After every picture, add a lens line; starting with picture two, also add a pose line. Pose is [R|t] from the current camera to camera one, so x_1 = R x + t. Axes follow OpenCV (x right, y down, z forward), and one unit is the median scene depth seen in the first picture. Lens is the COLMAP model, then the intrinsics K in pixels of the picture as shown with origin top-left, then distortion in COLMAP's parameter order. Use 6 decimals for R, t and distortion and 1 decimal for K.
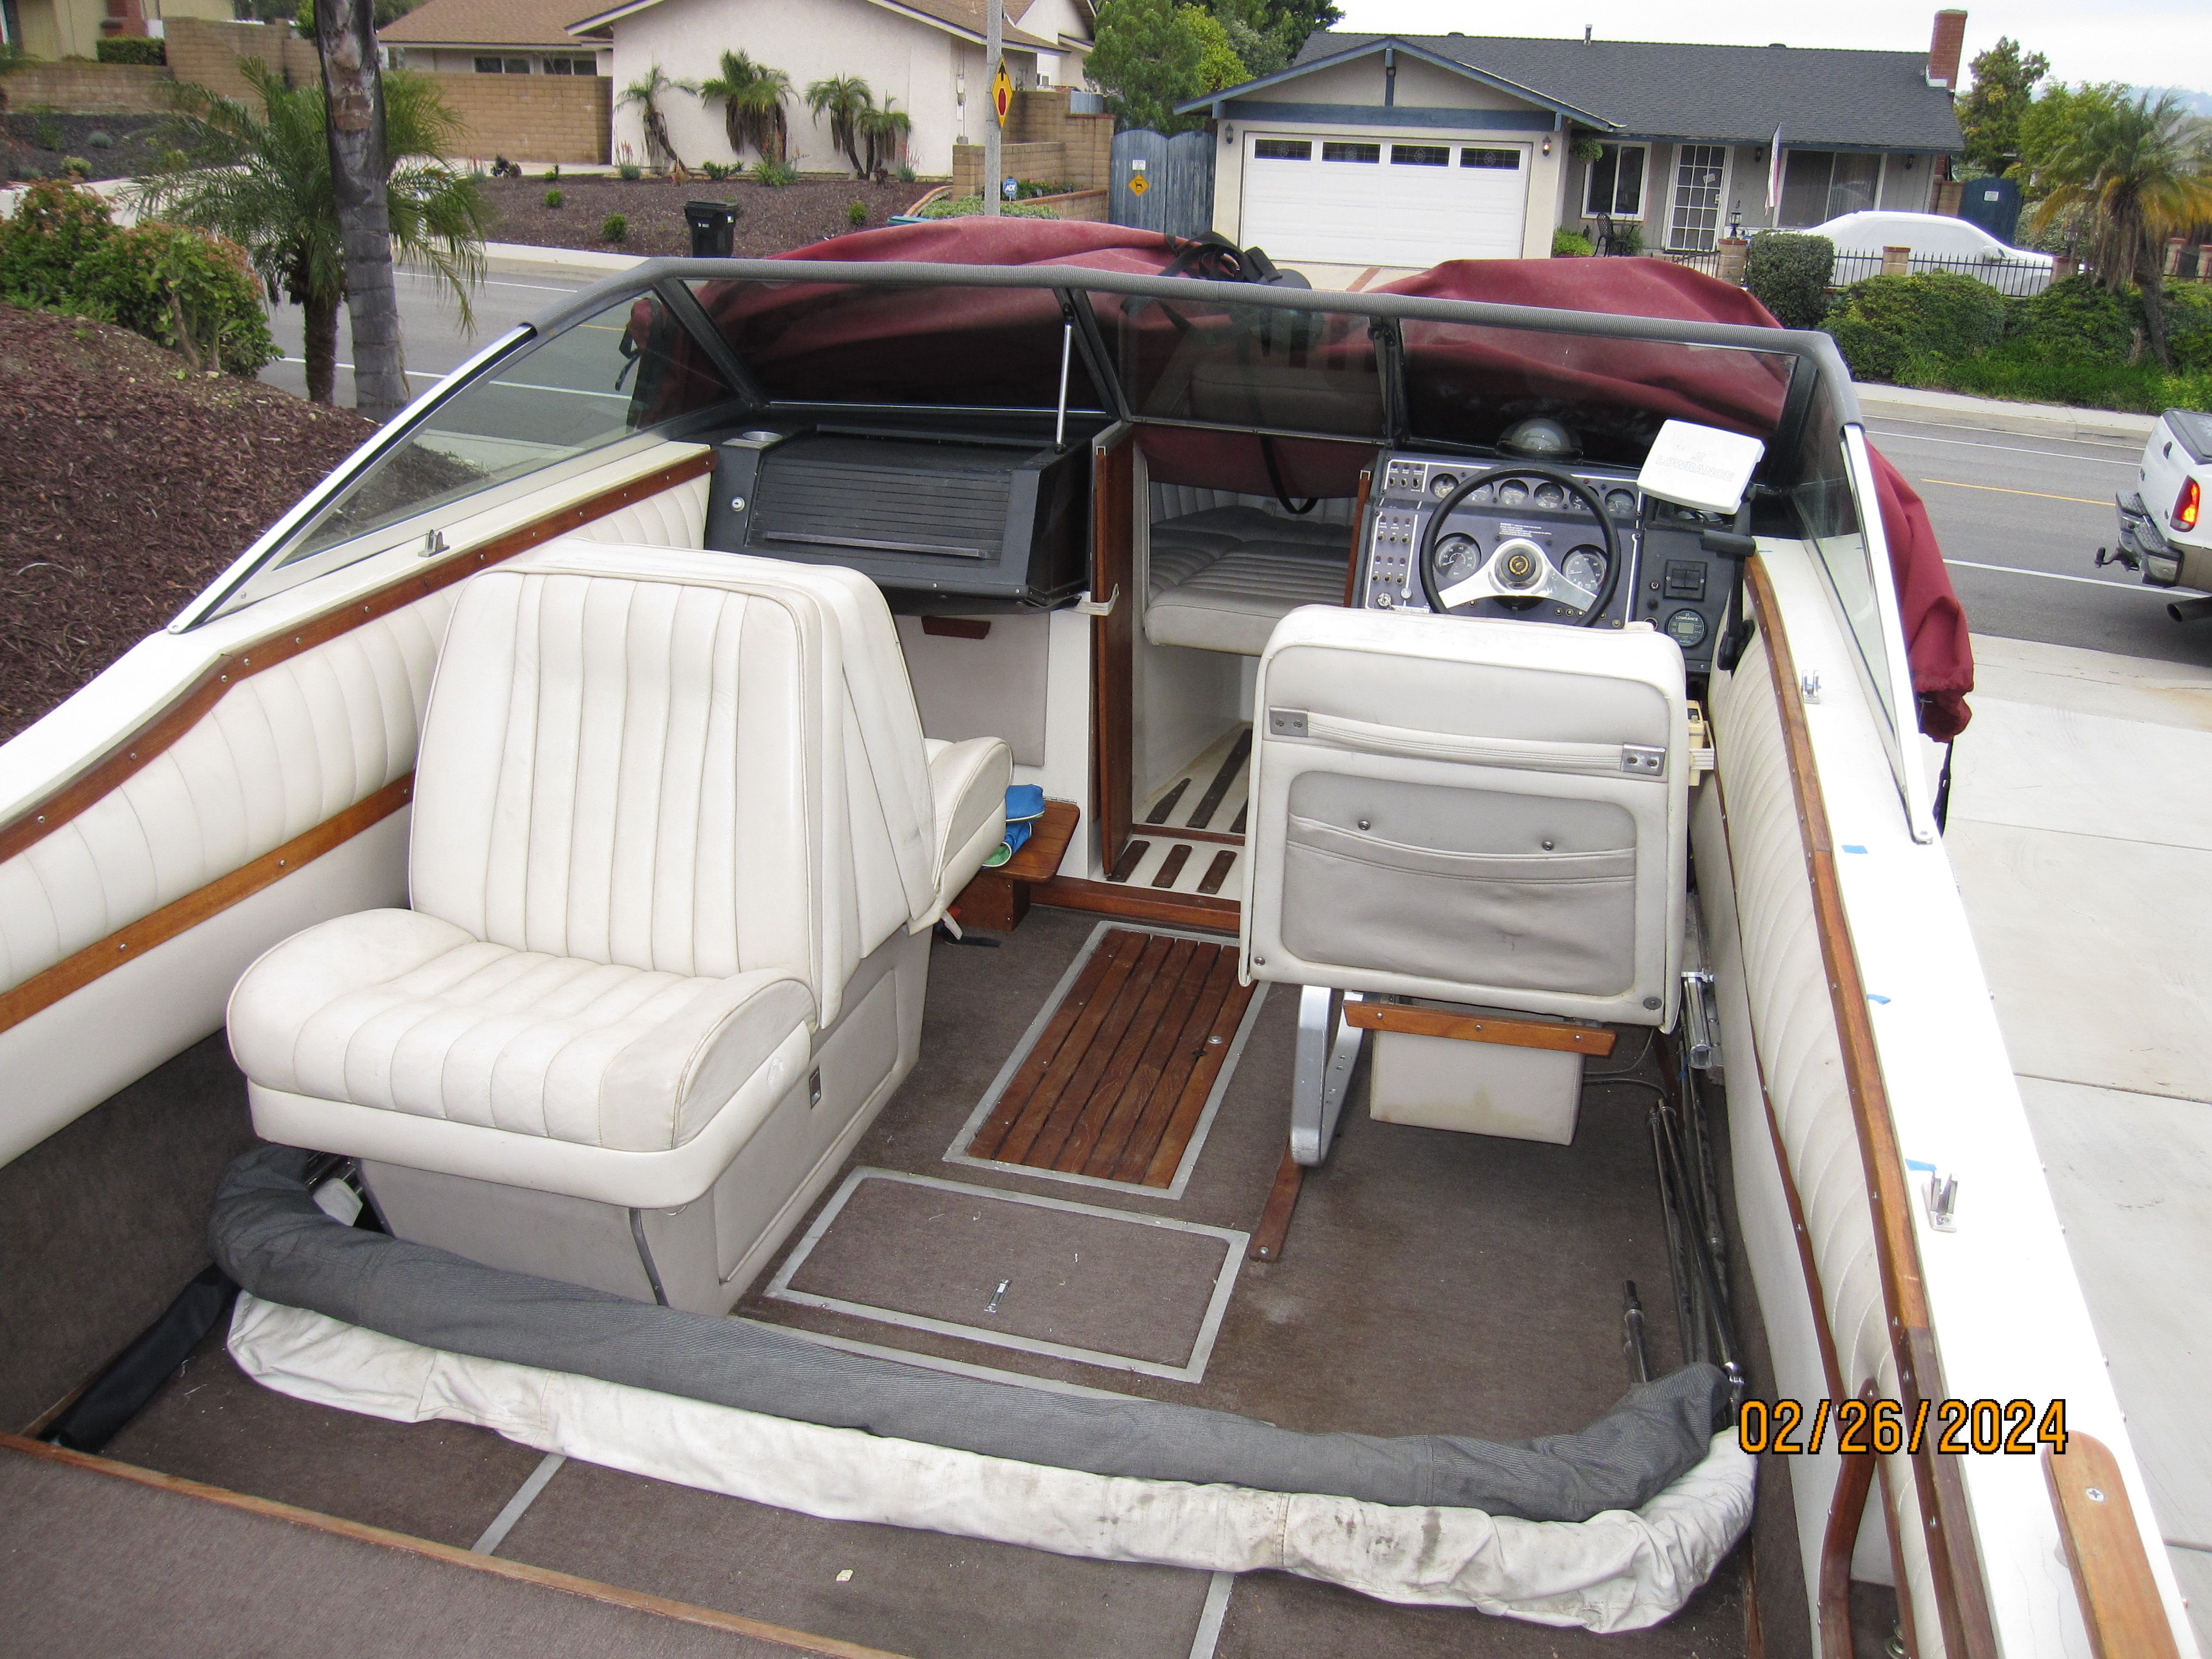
lens RADIAL K [[1820.4, 0, 1138.6], [0, 1820.4, 795.6], [0, 0, 1]] dist [-0.045649, 0.020632]
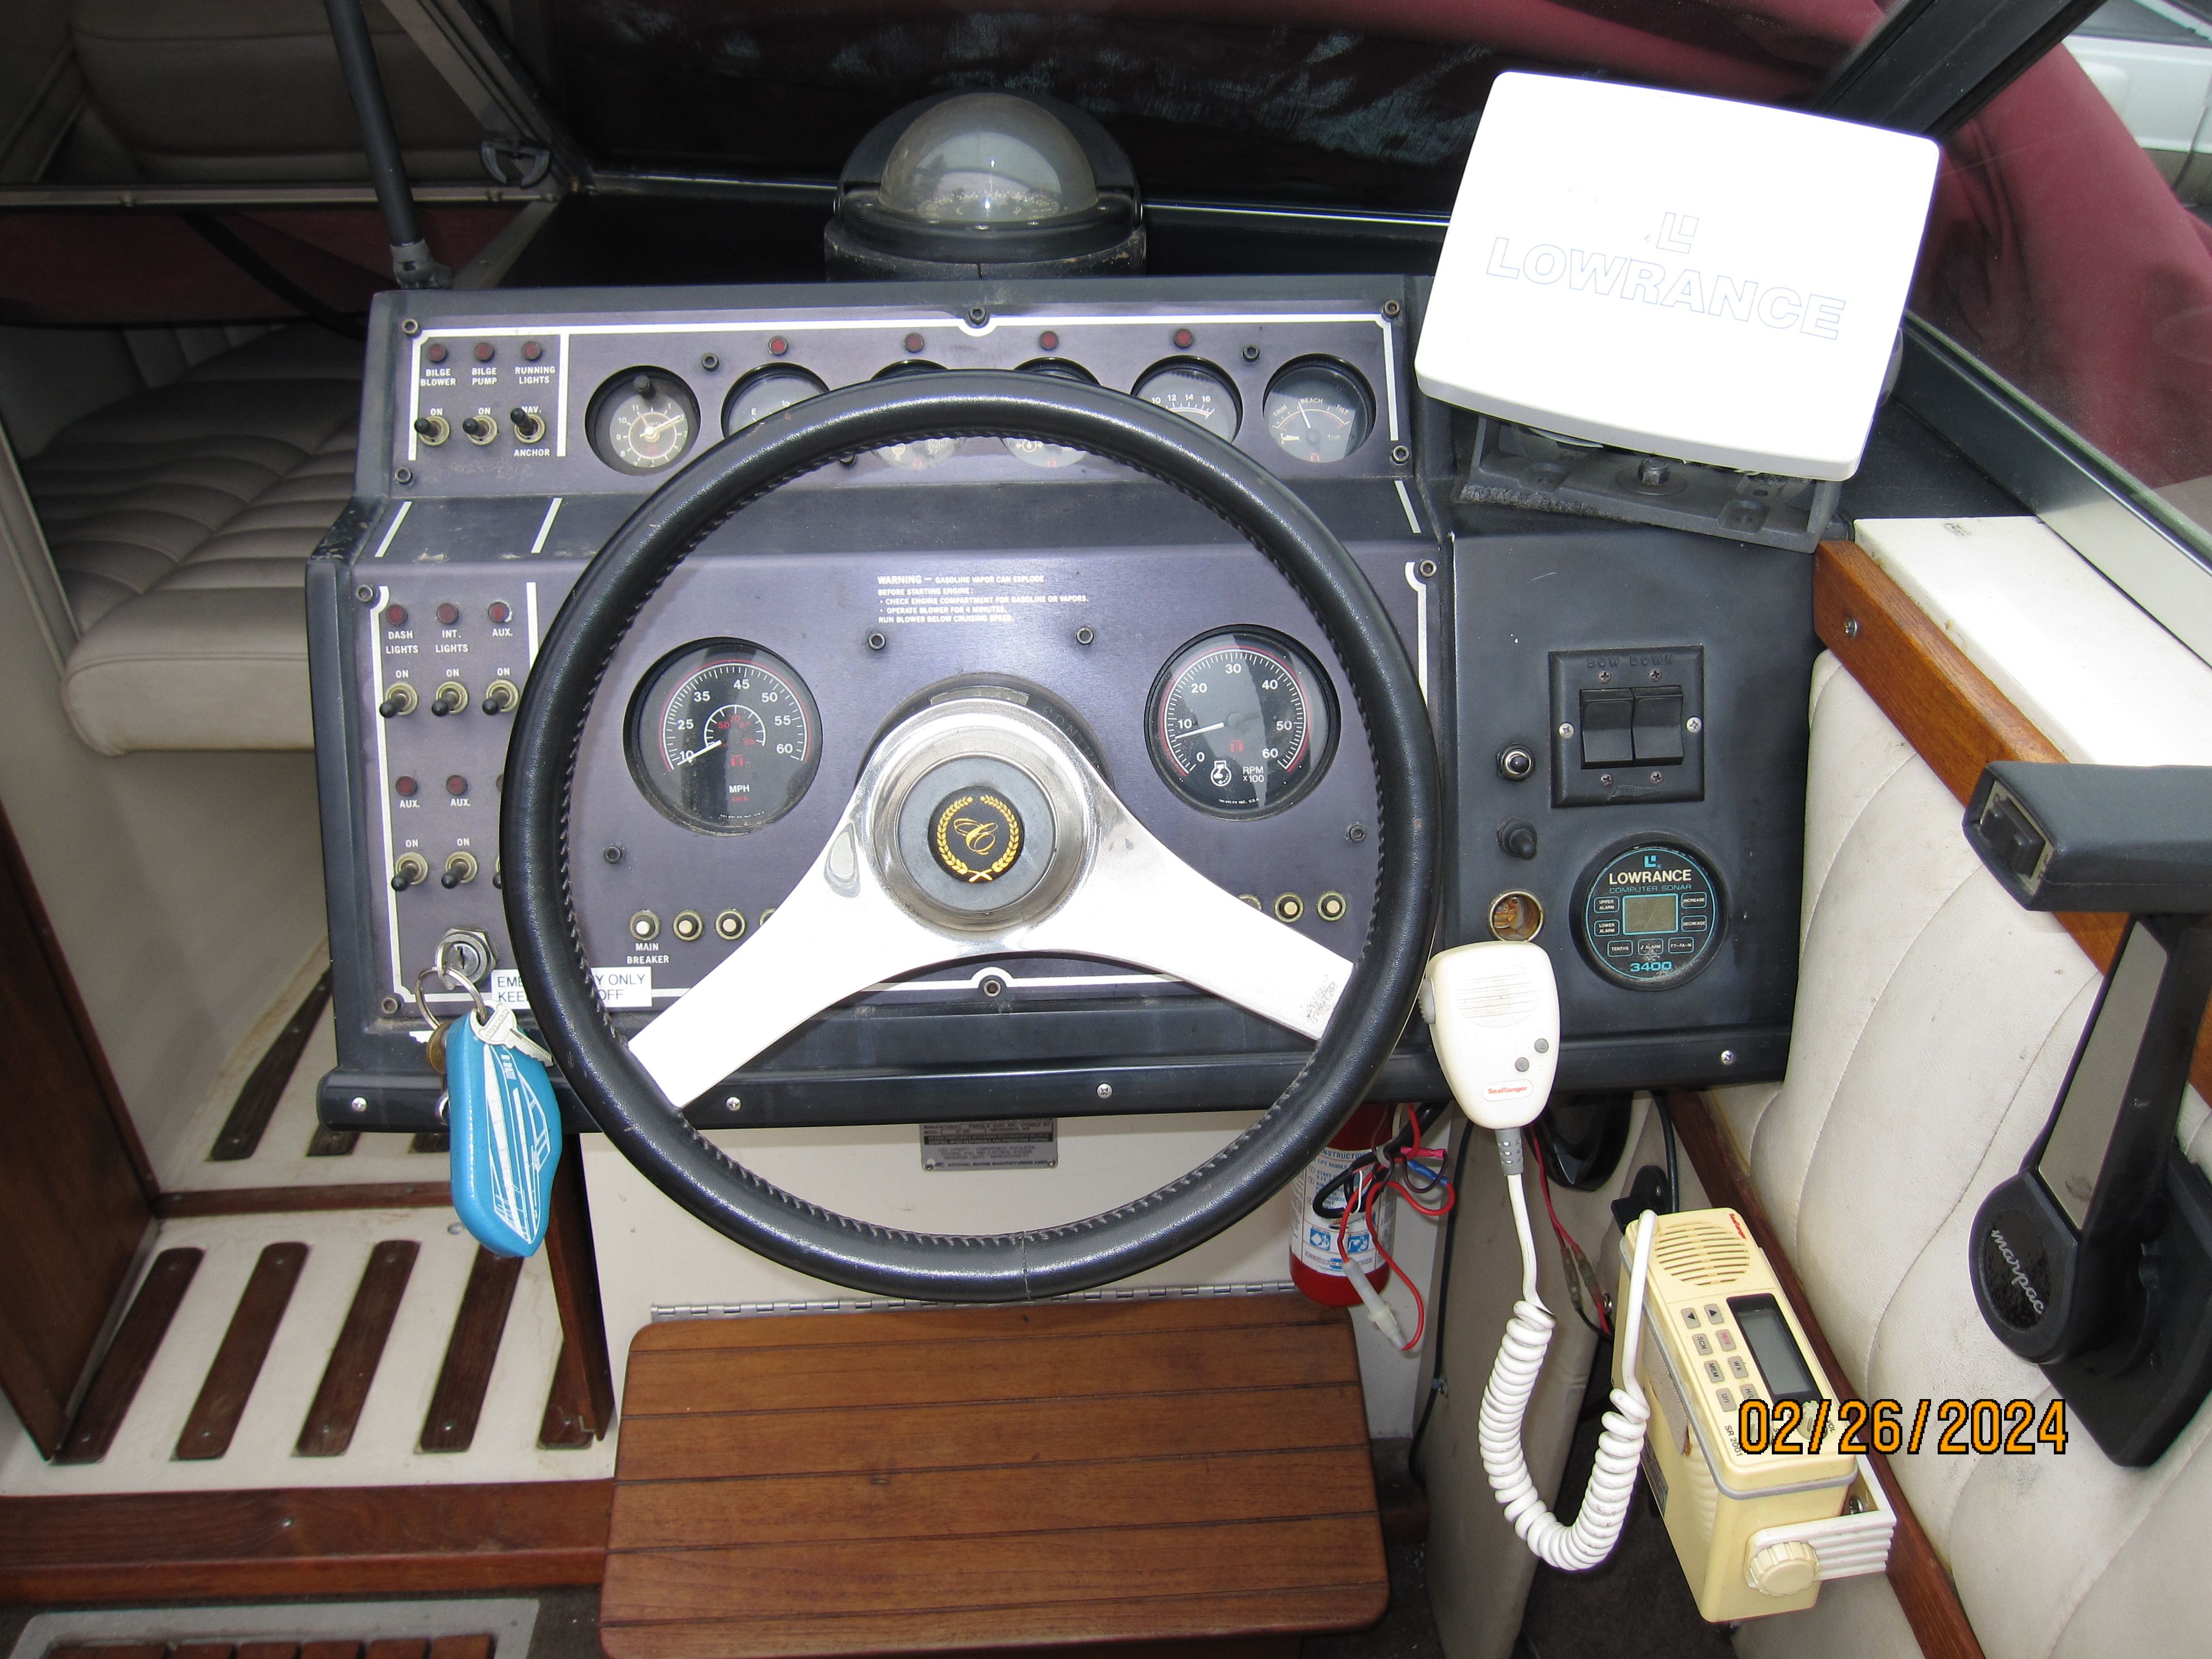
lens RADIAL K [[1820.4, 0, 1138.6], [0, 1820.4, 795.6], [0, 0, 1]] dist [-0.045649, 0.020632]
pose [[0.953515, -0.188283, 0.235286, 0.181544], [0.137361, 0.966512, 0.216766, -0.181872], [-0.268220, -0.174371, 0.947446, 0.807562]]
